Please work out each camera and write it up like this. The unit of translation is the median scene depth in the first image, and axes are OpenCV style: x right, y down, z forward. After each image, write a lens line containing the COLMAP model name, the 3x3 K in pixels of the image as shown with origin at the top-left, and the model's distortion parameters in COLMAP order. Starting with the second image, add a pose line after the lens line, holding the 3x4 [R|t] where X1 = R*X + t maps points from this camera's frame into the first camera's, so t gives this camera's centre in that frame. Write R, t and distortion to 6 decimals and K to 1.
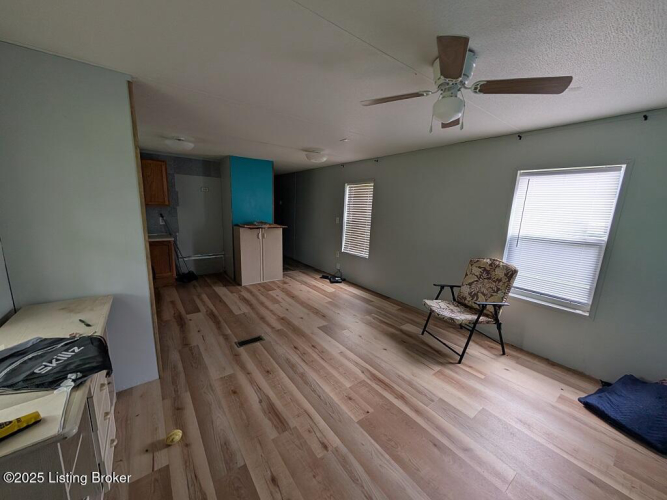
lens RADIAL K [[252.0, 0, 332.0], [0, 252.0, 254.1], [0, 0, 1]] dist [0.001105, 0.000076]
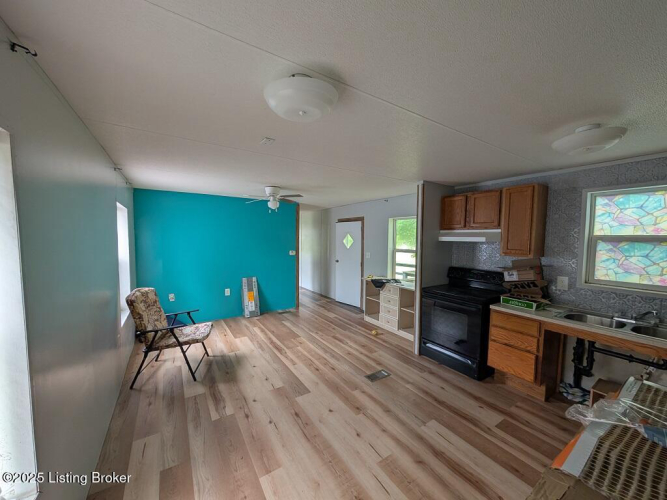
lens RADIAL K [[252.0, 0, 332.0], [0, 252.0, 254.1], [0, 0, 1]] dist [0.001105, 0.000076]
pose [[-0.996737, -0.048706, 0.064368, -0.149790], [-0.030575, 0.965827, 0.257378, -0.331878], [-0.074705, 0.254570, -0.964164, 1.567721]]
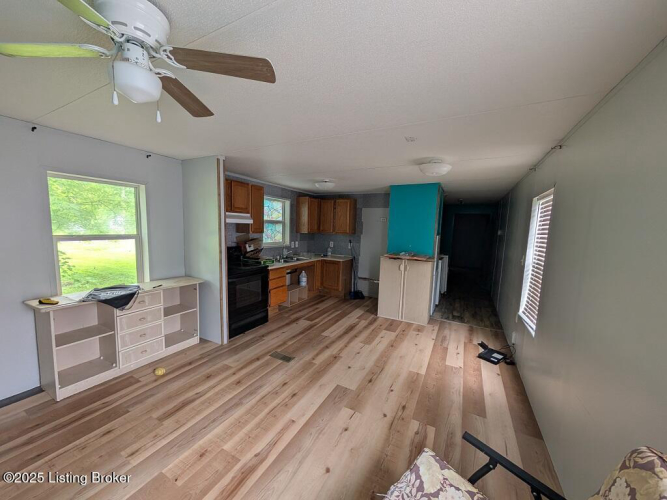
lens RADIAL K [[252.0, 0, 332.0], [0, 252.0, 254.1], [0, 0, 1]] dist [0.001105, 0.000076]
pose [[0.424732, 0.078273, -0.901929, 0.571476], [-0.189233, 0.981924, -0.003898, -0.095339], [0.885321, 0.172330, 0.431867, 0.541863]]
